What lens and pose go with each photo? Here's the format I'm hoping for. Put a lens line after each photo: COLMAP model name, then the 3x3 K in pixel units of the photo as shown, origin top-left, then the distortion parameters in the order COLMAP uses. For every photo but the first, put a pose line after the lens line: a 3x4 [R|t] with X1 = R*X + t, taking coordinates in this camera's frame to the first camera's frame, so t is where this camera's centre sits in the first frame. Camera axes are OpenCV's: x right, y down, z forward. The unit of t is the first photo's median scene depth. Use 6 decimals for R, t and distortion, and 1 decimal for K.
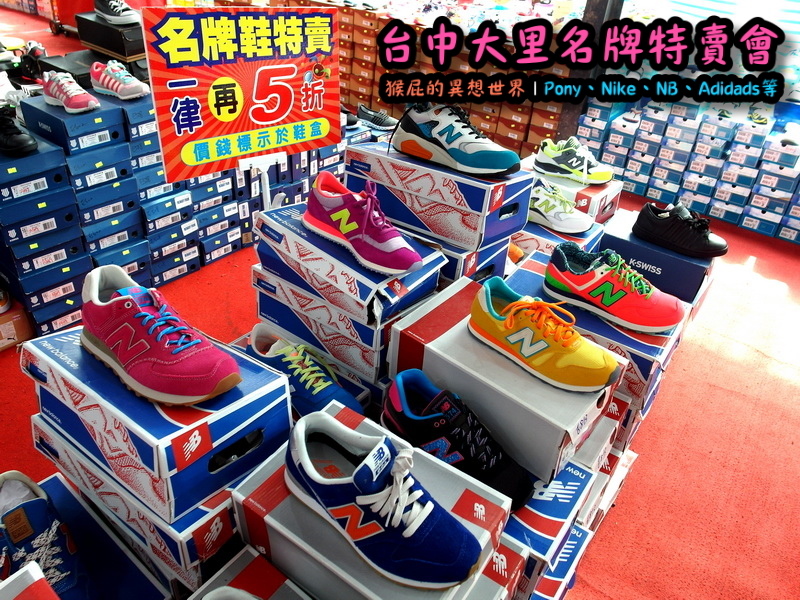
lens RADIAL K [[573.9, 0, 396.3], [0, 573.9, 298.3], [0, 0, 1]] dist [-0.042077, -0.009928]
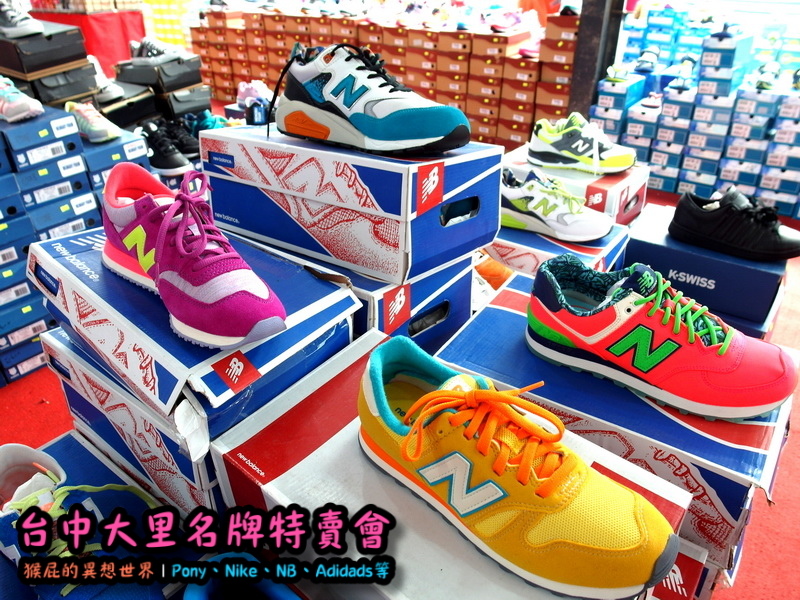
lens RADIAL K [[573.9, 0, 396.3], [0, 573.9, 298.3], [0, 0, 1]] dist [-0.042077, -0.009928]
pose [[0.996061, -0.073569, -0.049491, 0.101127], [0.071356, 0.996431, -0.045095, -0.026865], [0.052632, 0.041386, 0.997756, 0.270534]]
